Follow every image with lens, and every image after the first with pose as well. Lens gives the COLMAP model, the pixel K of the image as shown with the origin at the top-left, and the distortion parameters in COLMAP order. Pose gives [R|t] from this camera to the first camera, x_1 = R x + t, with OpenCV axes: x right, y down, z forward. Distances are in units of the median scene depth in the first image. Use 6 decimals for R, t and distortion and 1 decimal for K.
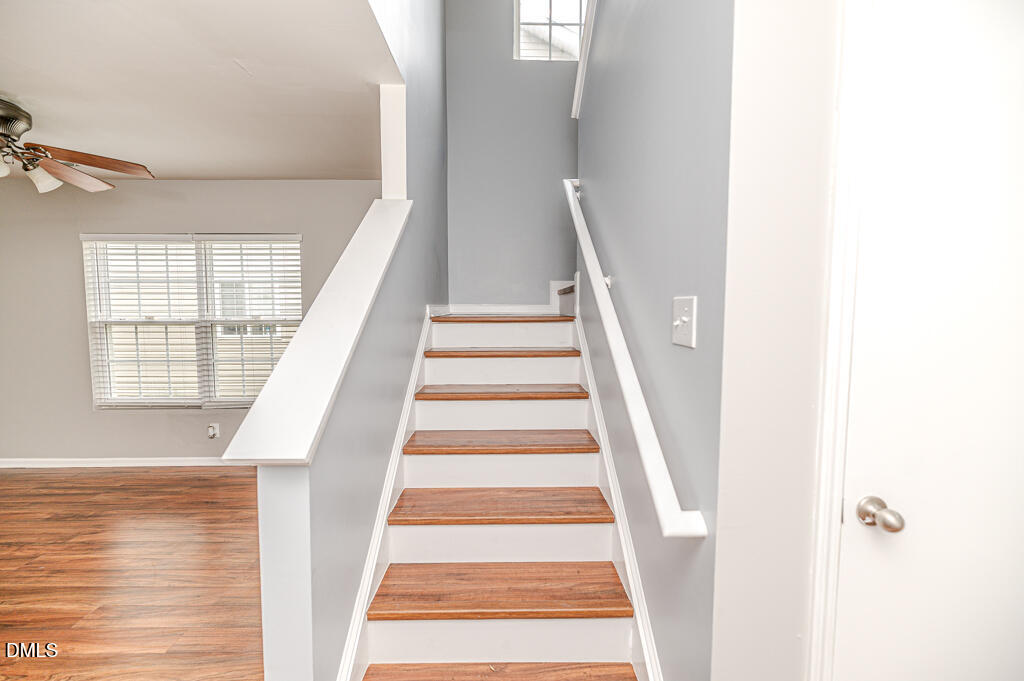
lens RADIAL K [[419.6, 0, 512.3], [0, 419.6, 337.0], [0, 0, 1]] dist [-0.000142, -0.000182]
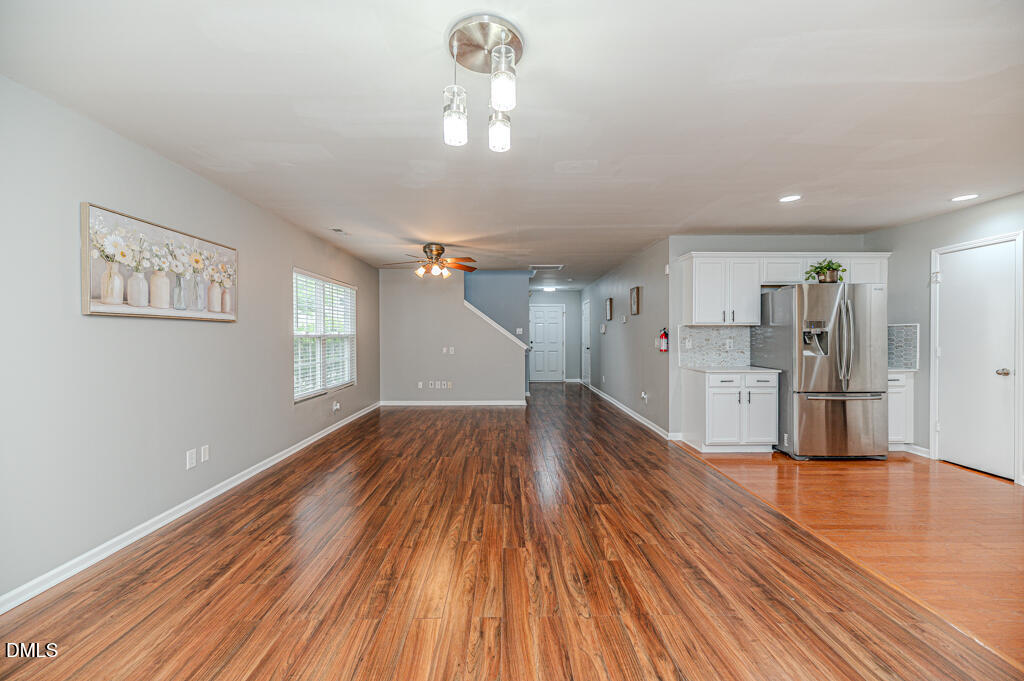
lens RADIAL K [[408.6, 0, 513.9], [0, 408.6, 340.0], [0, 0, 1]] dist [0.001501, -0.000129]
pose [[0.000246, -0.009129, 0.999958, -2.852104], [0.068029, 0.997642, 0.009091, 0.014252], [-0.997683, 0.068024, 0.000867, 0.429495]]
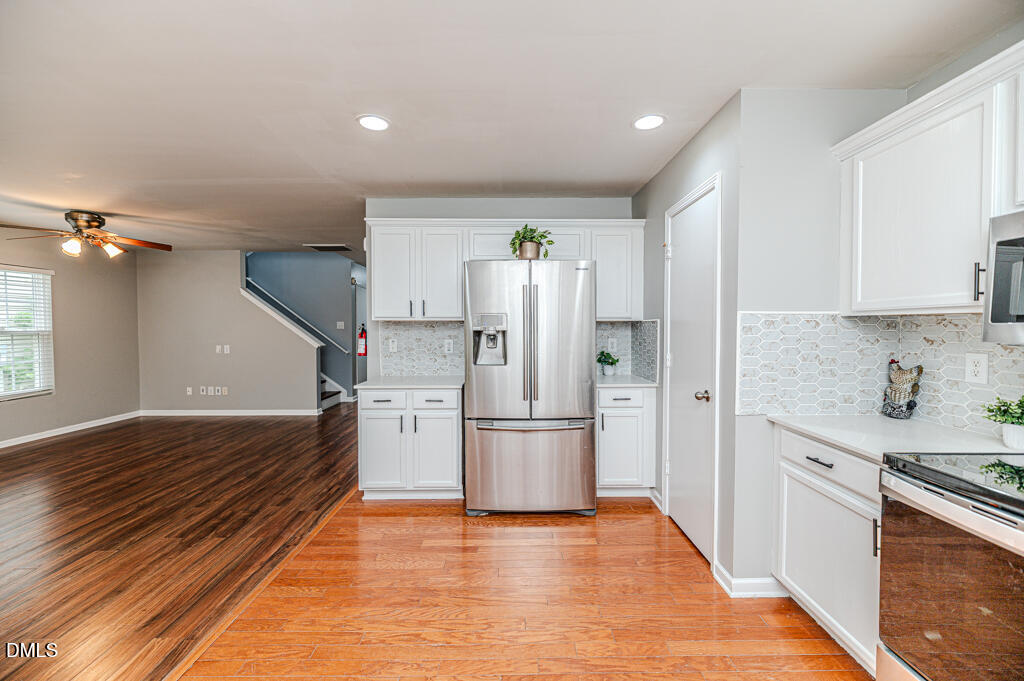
lens RADIAL K [[409.3, 0, 513.4], [0, 409.3, 341.0], [0, 0, 1]] dist [0.001638, 0.000130]
pose [[0.004051, -0.031891, 0.999483, -2.393010], [0.067204, 0.997240, 0.031547, 0.068596], [-0.997731, 0.067041, 0.006183, -0.703025]]
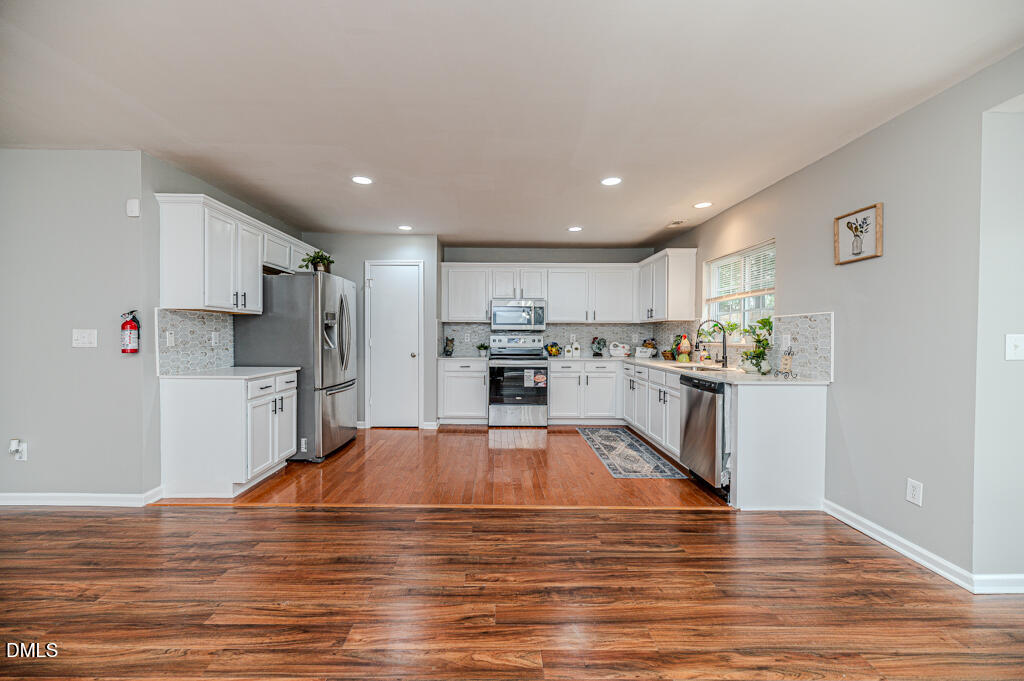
lens RADIAL K [[412.3, 0, 498.9], [0, 412.3, 340.6], [0, 0, 1]] dist [0.000089, -0.000052]
pose [[-0.999906, -0.005457, 0.012582, -1.993663], [-0.004414, 0.996663, 0.081504, 0.009560], [-0.012984, 0.081441, -0.996594, 0.768769]]
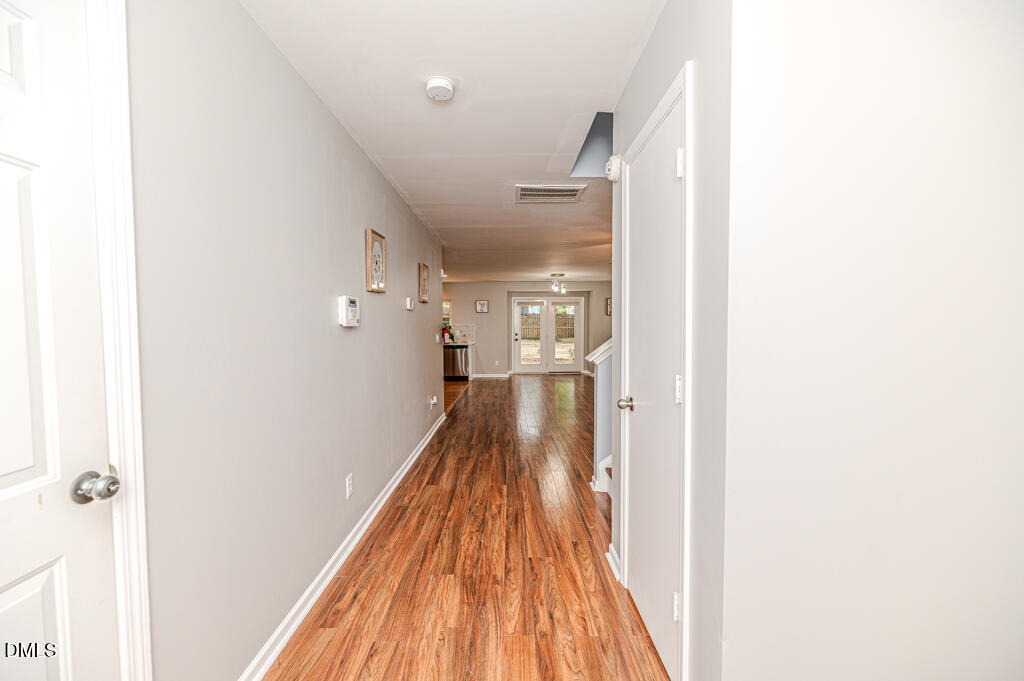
lens RADIAL K [[409.3, 0, 513.4], [0, 409.3, 341.0], [0, 0, 1]] dist [0.001638, 0.000130]
pose [[0.000122, 0.033247, -0.999447, 0.956642], [-0.062784, 0.997476, 0.033174, 0.022353], [0.998027, 0.062745, 0.002209, 0.119681]]
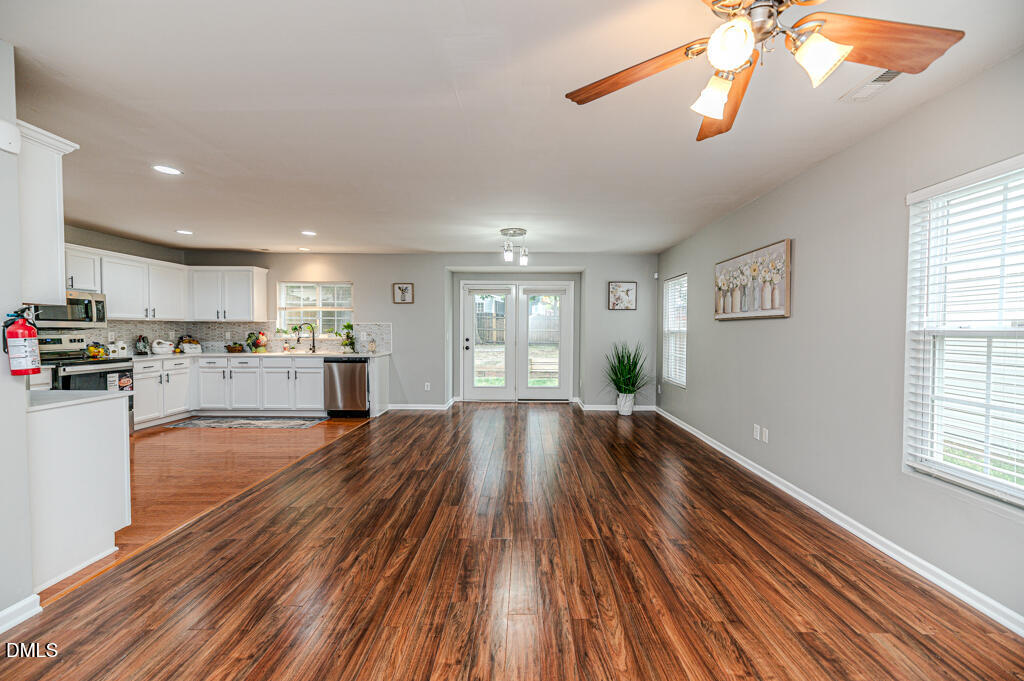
lens RADIAL K [[414.0, 0, 524.5], [0, 414.0, 340.6], [0, 0, 1]] dist [0.001173, -0.000100]
pose [[-0.014978, 0.024847, -0.999579, -0.474745], [-0.071137, 0.997132, 0.025852, 0.003930], [0.997354, 0.071494, -0.013168, 0.546334]]
